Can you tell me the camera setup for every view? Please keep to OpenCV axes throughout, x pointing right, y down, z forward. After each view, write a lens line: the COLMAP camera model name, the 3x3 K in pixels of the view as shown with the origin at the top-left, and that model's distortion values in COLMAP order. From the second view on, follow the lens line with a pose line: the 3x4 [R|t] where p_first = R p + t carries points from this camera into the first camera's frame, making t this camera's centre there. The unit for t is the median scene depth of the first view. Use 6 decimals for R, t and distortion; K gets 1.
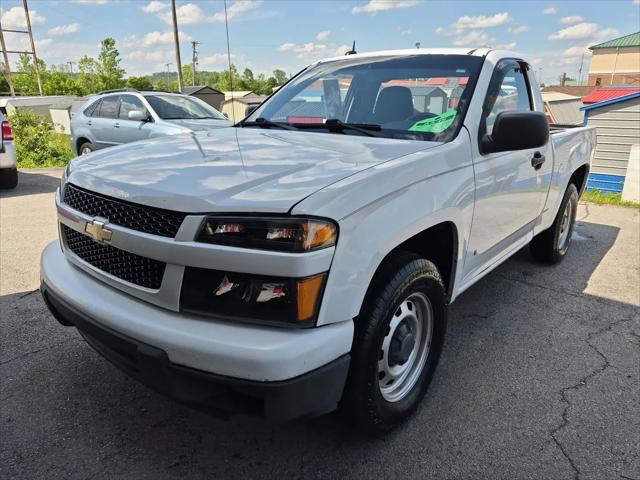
lens RADIAL K [[455.9, 0, 321.7], [0, 455.9, 233.1], [0, 0, 1]] dist [0.005472, -0.006690]
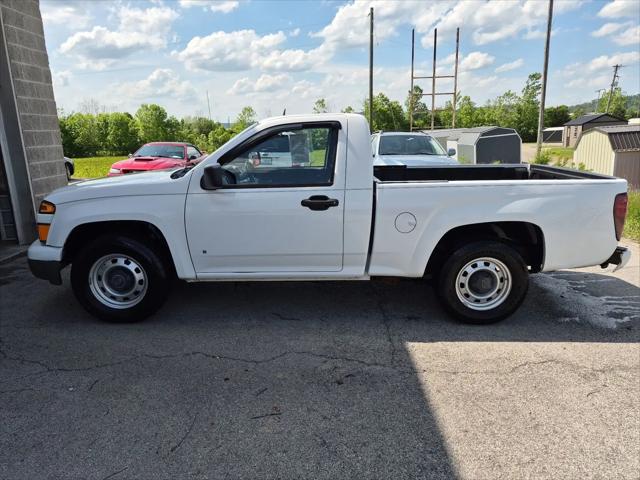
lens RADIAL K [[439.5, 0, 326.5], [0, 439.5, 238.4], [0, 0, 1]] dist [0.090674, -0.080411]
pose [[0.644057, 0.167477, -0.746419, 1.239154], [-0.199612, 0.978730, 0.047364, -0.112412], [0.738475, 0.118490, 0.663788, 0.215518]]
